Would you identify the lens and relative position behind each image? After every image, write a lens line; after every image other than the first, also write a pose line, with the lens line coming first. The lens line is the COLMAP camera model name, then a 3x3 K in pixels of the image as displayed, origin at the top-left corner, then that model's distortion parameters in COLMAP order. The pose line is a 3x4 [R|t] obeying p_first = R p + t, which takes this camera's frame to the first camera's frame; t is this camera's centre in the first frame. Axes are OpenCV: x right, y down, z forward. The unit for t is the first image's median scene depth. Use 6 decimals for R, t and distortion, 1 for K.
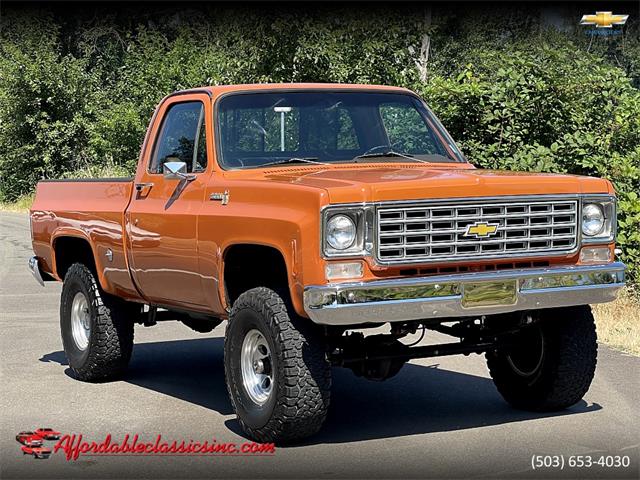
lens RADIAL K [[1515.3, 0, 320.0], [0, 1515.3, 240.0], [0, 0, 1]] dist [-0.019335, 0.610642]
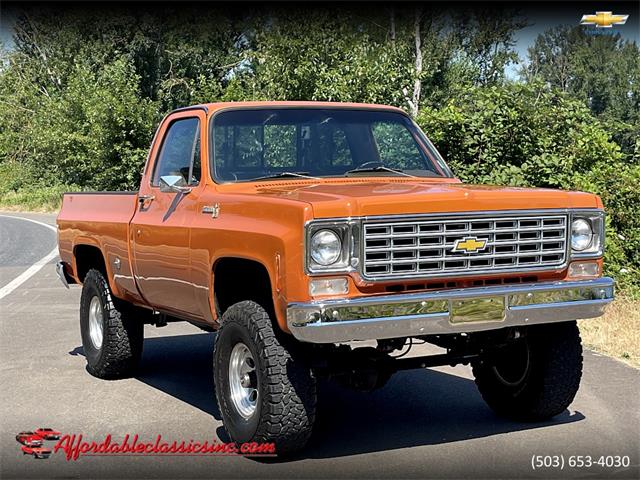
lens RADIAL K [[985.8, 0, 320.0], [0, 985.8, 240.0], [0, 0, 1]] dist [0.019033, -0.038603]
pose [[0.999557, 0.005464, -0.029247, 0.026059], [-0.005245, 0.999958, 0.007575, -0.013440], [0.029287, -0.007418, 0.999544, 0.333457]]
